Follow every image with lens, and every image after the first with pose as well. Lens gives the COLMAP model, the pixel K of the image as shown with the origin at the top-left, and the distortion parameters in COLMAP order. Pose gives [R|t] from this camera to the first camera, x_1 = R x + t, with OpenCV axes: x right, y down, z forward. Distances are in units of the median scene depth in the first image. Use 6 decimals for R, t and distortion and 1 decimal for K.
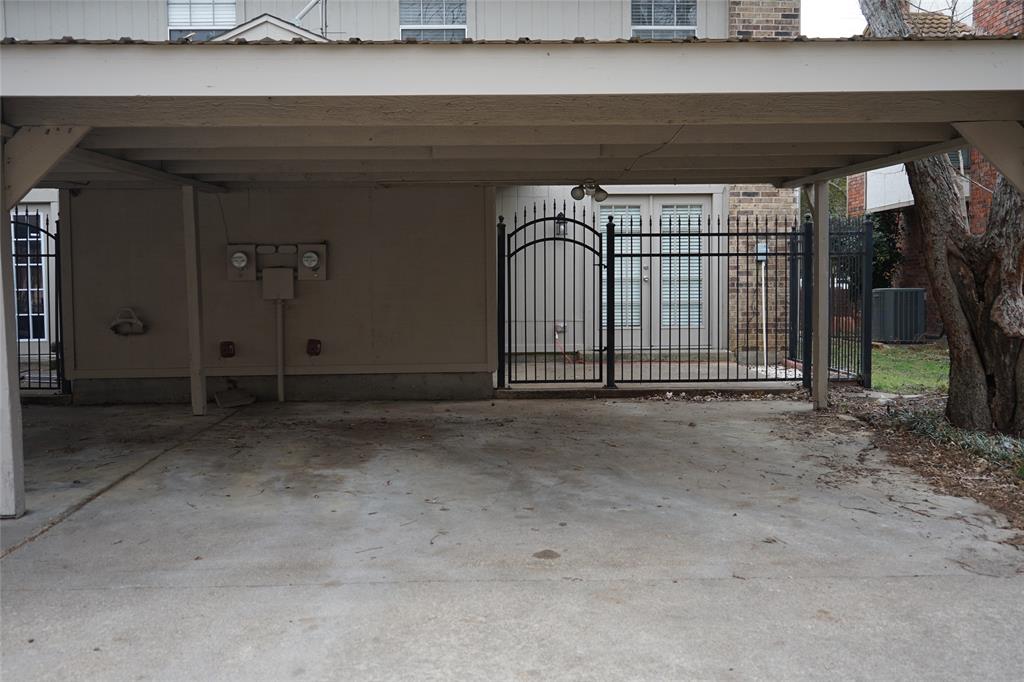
lens RADIAL K [[1057.3, 0, 527.8], [0, 1057.3, 341.7], [0, 0, 1]] dist [0.010681, 0.007496]
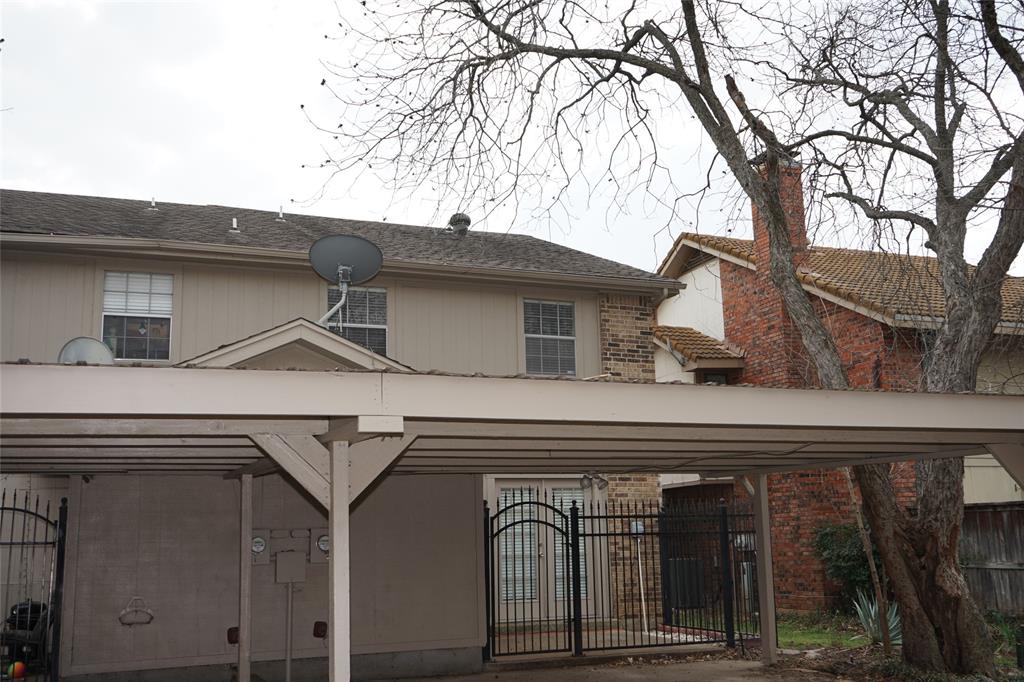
lens RADIAL K [[1057.3, 0, 527.8], [0, 1057.3, 341.7], [0, 0, 1]] dist [0.010681, 0.007496]
pose [[0.940616, 0.050475, 0.335700, -0.364550], [0.035614, 0.968756, -0.245447, -0.005554], [-0.337600, 0.242827, 0.909429, -0.071977]]
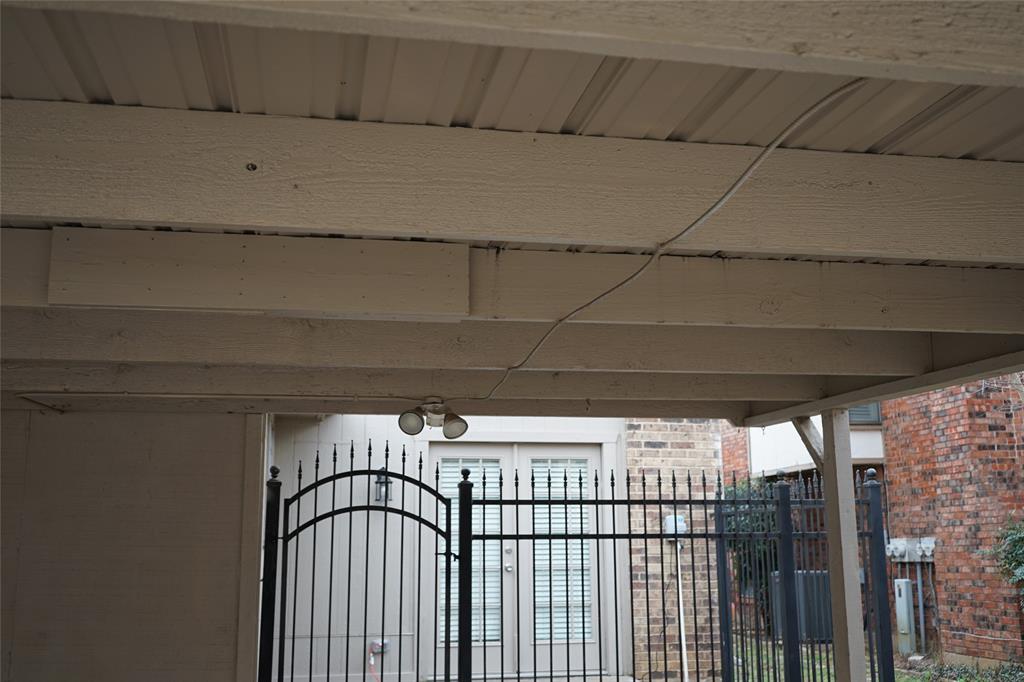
lens RADIAL K [[1057.3, 0, 527.8], [0, 1057.3, 341.7], [0, 0, 1]] dist [0.010681, 0.007496]
pose [[0.986770, 0.030177, 0.159295, 0.016491], [0.010309, 0.968858, -0.247402, -0.041629], [-0.161800, 0.245771, 0.955729, 0.414449]]
